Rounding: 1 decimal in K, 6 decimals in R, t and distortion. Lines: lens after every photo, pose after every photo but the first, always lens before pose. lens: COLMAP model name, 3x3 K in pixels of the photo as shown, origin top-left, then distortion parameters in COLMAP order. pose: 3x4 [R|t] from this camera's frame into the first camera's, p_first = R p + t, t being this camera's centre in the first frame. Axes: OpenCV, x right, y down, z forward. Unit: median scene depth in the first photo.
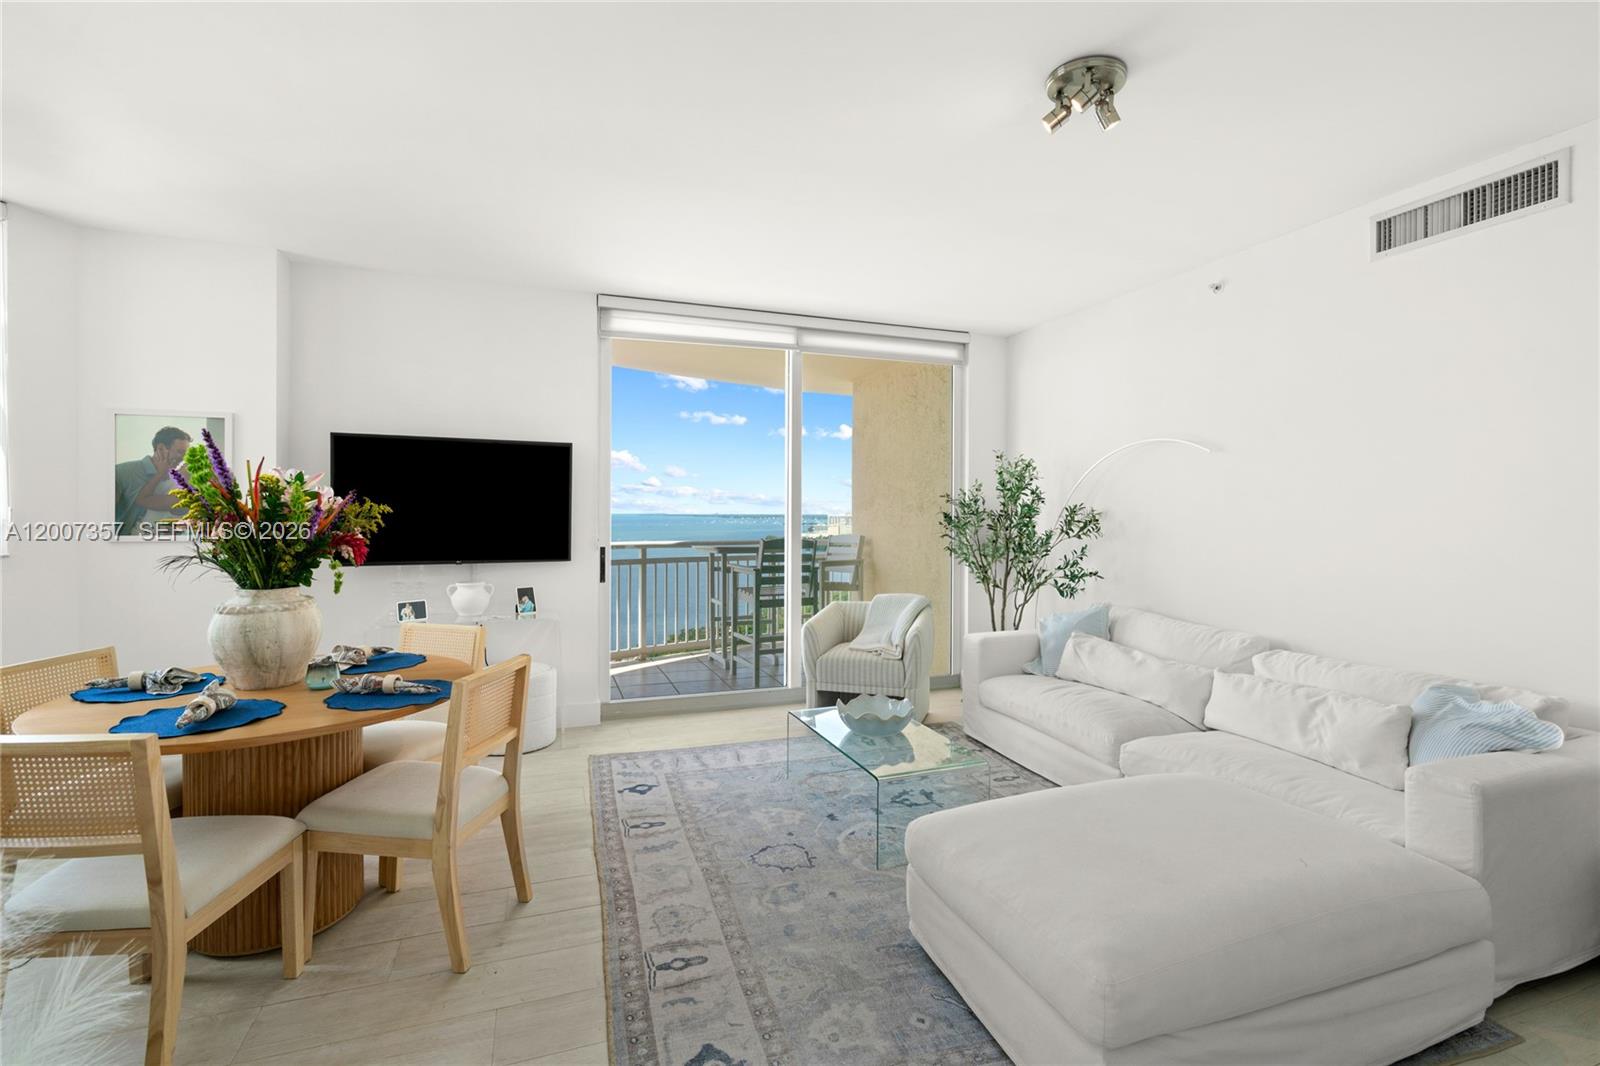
lens RADIAL K [[722.0, 0, 805.3], [0, 722.0, 518.9], [0, 0, 1]] dist [-0.002883, -0.000037]
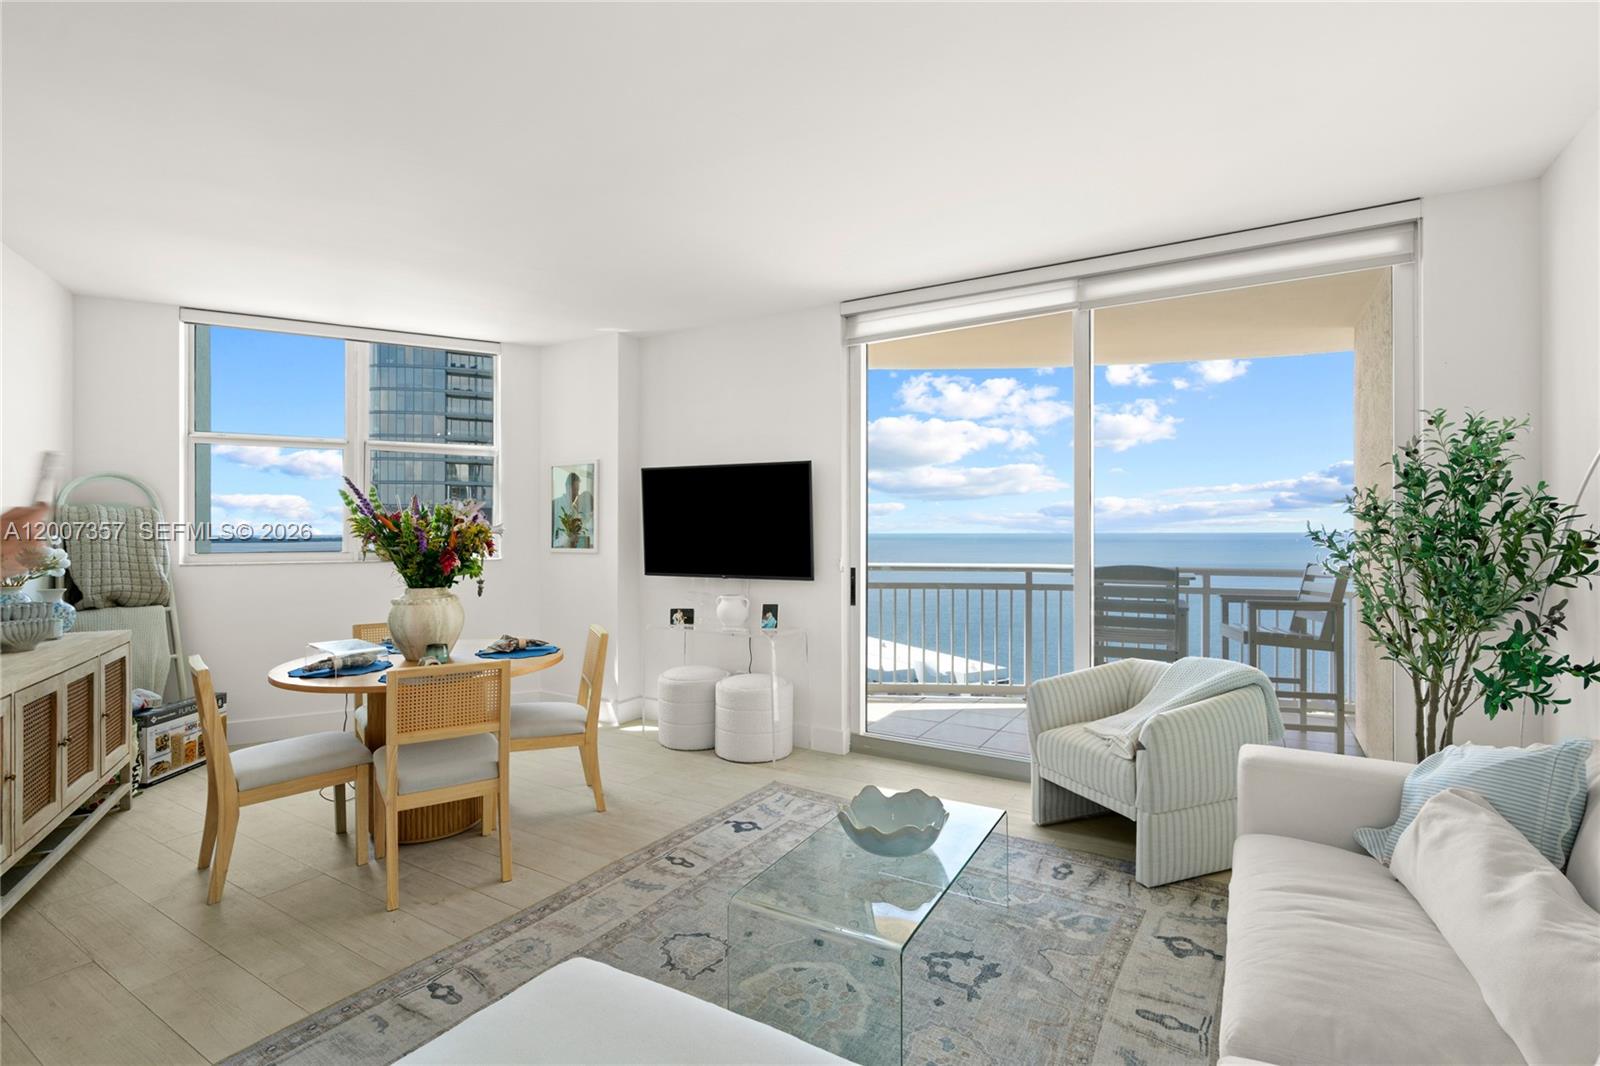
lens RADIAL K [[725.8, 0, 805.3], [0, 725.8, 531.6], [0, 0, 1]] dist [-0.011436, 0.005281]
pose [[0.631686, -0.003755, -0.775215, 0.496244], [-0.002940, 0.999969, -0.007239, -0.001659], [0.775218, 0.006852, 0.631656, 0.418090]]
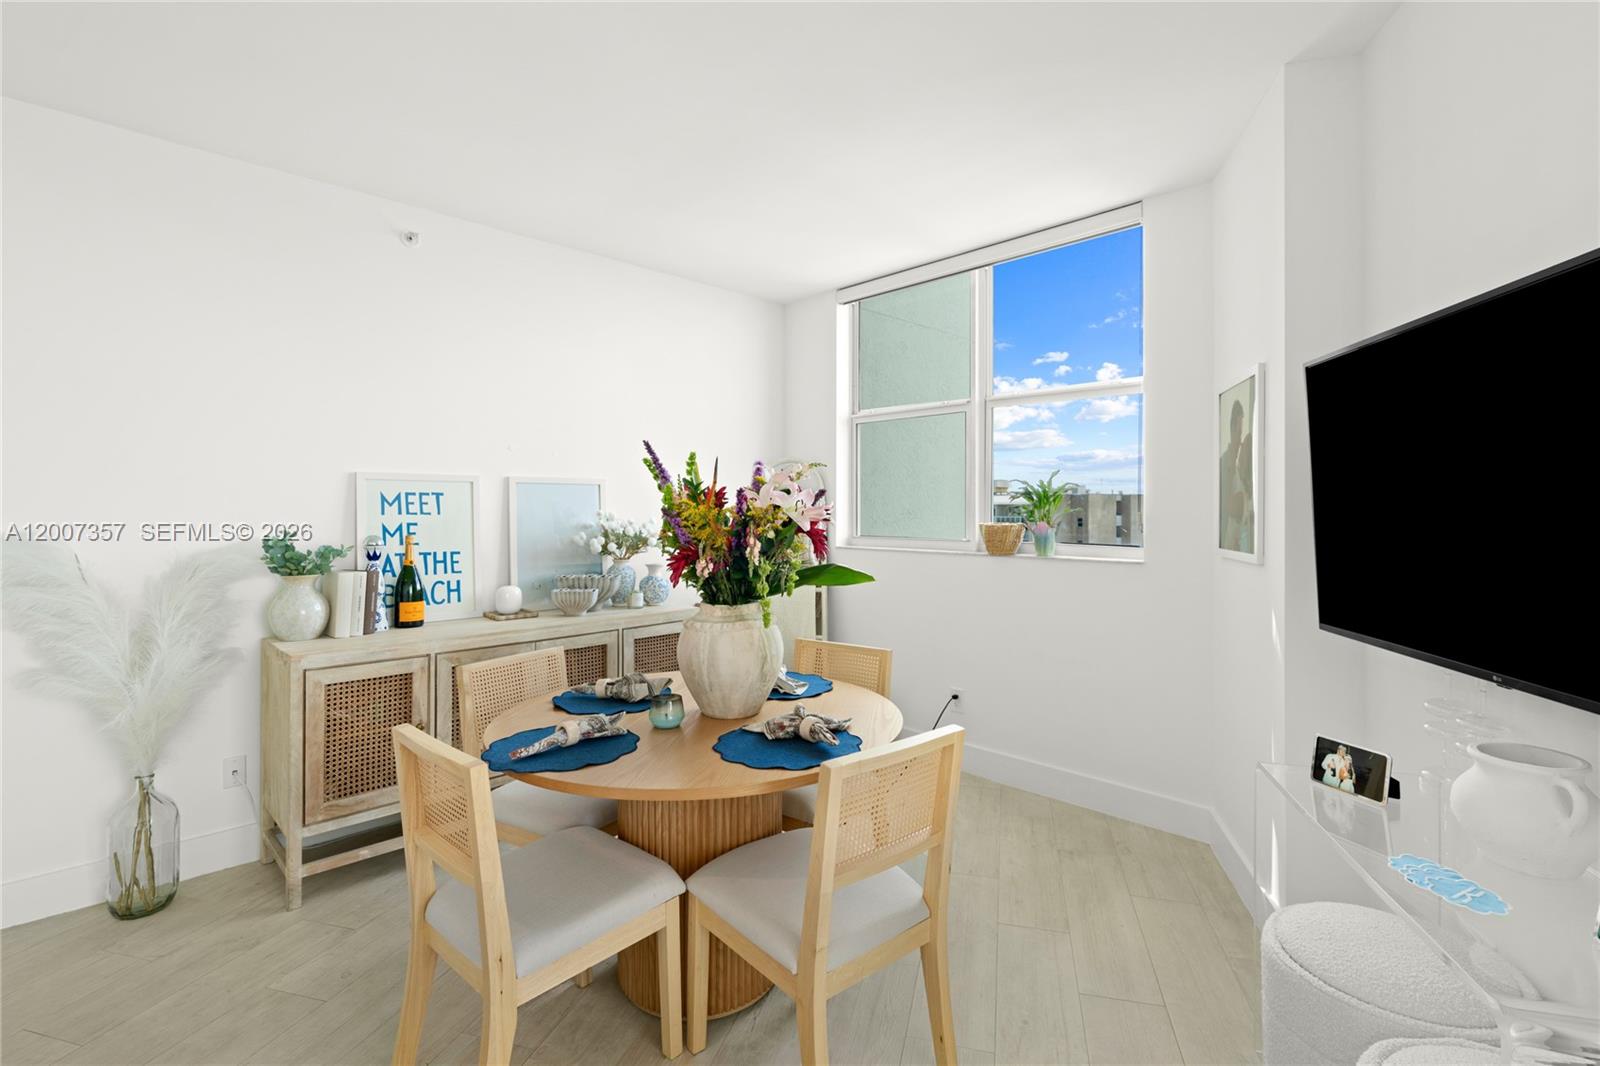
lens RADIAL K [[725.8, 0, 805.3], [0, 725.8, 531.6], [0, 0, 1]] dist [-0.011436, 0.005281]
pose [[-0.583336, 0.018280, -0.812025, -0.038952], [-0.012635, 0.999422, 0.031575, -0.015039], [0.812133, 0.028679, -0.582768, 0.997038]]
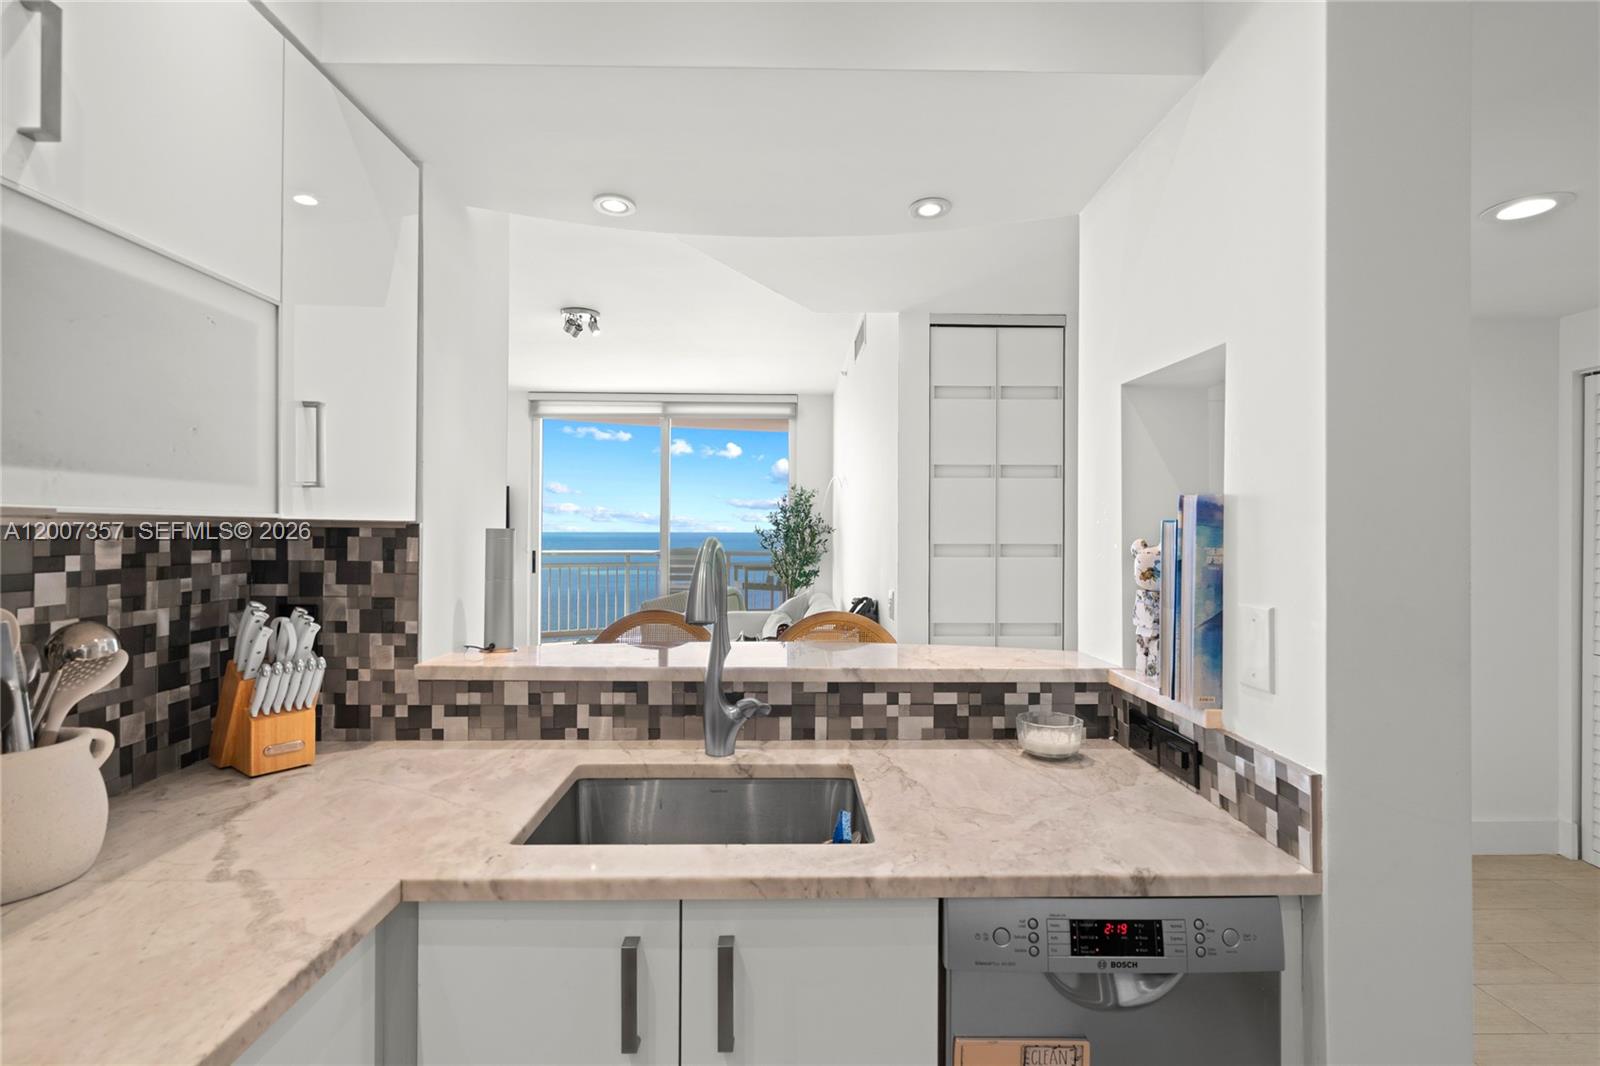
lens RADIAL K [[787.7, 0, 800.0], [0, 787.7, 533.0], [0, 0, 1]] dist [0.001954, 0.001340]
pose [[0.944359, 0.001236, -0.328915, 1.001367], [-0.004737, 0.999940, -0.009840, 0.017454], [0.328883, 0.010851, 0.944308, -0.527898]]
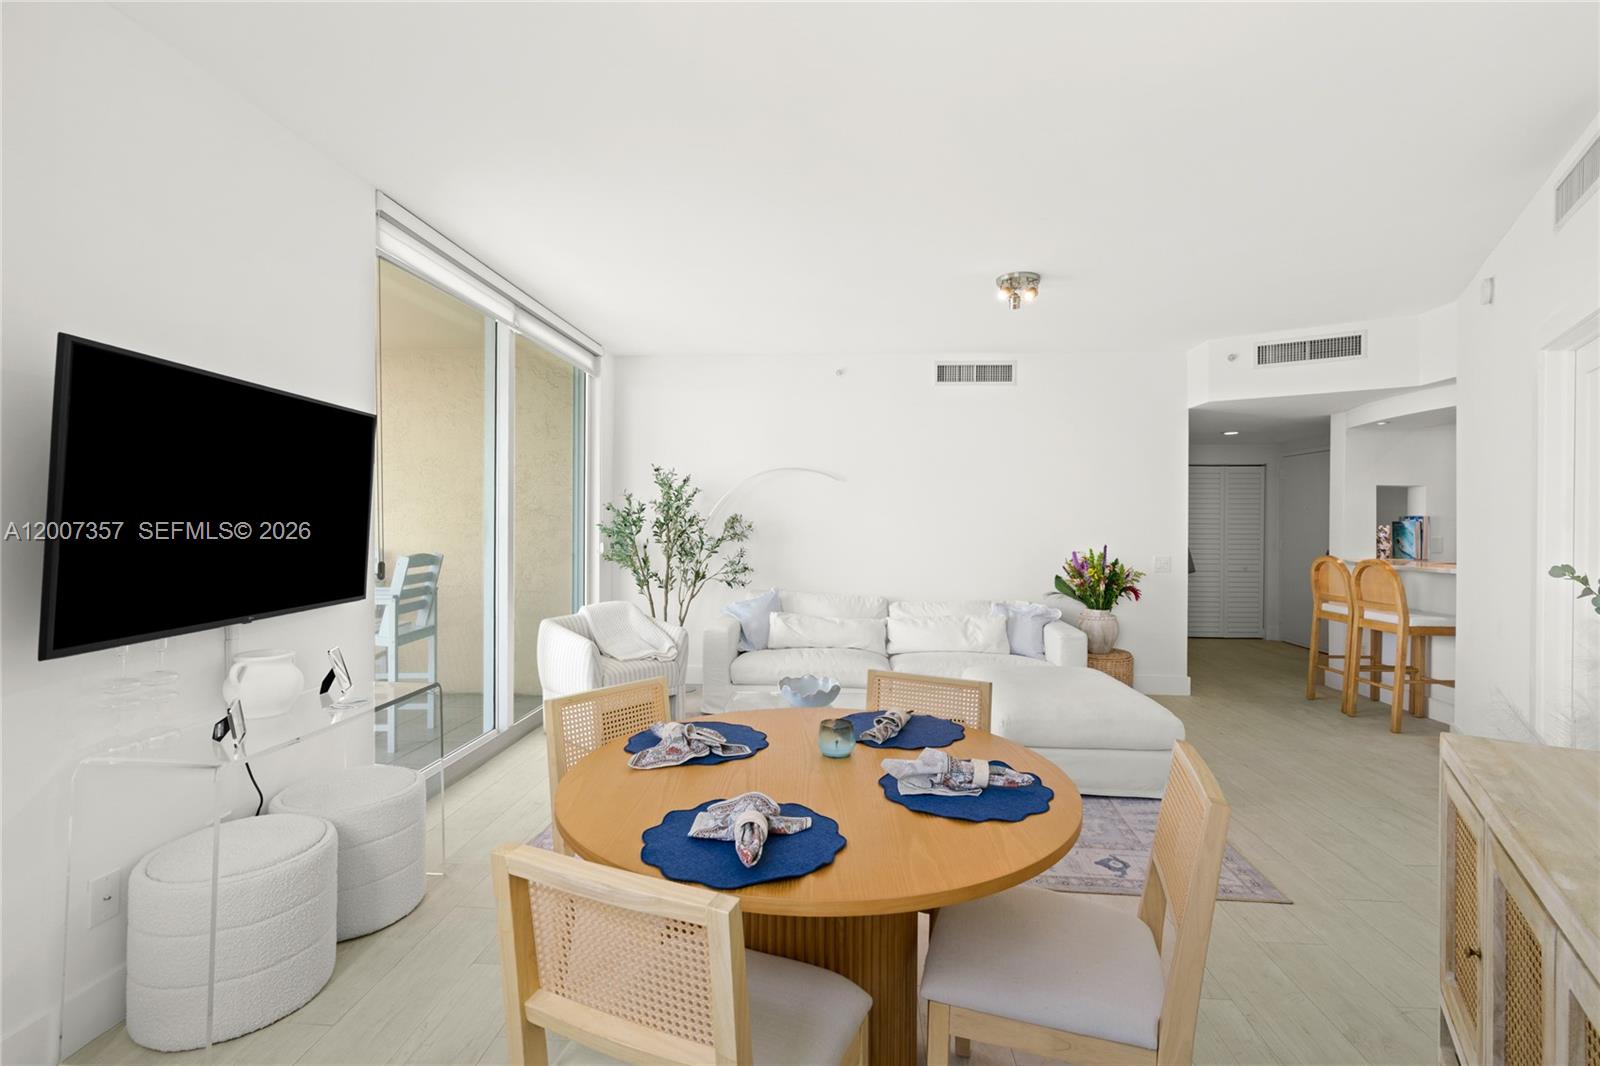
lens RADIAL K [[725.8, 0, 805.3], [0, 725.8, 531.6], [0, 0, 1]] dist [-0.011436, 0.005281]
pose [[0.402408, -0.016988, 0.915303, -0.853398], [0.004181, 0.999851, 0.016719, -0.011812], [-0.915451, -0.002901, 0.402419, 0.442654]]
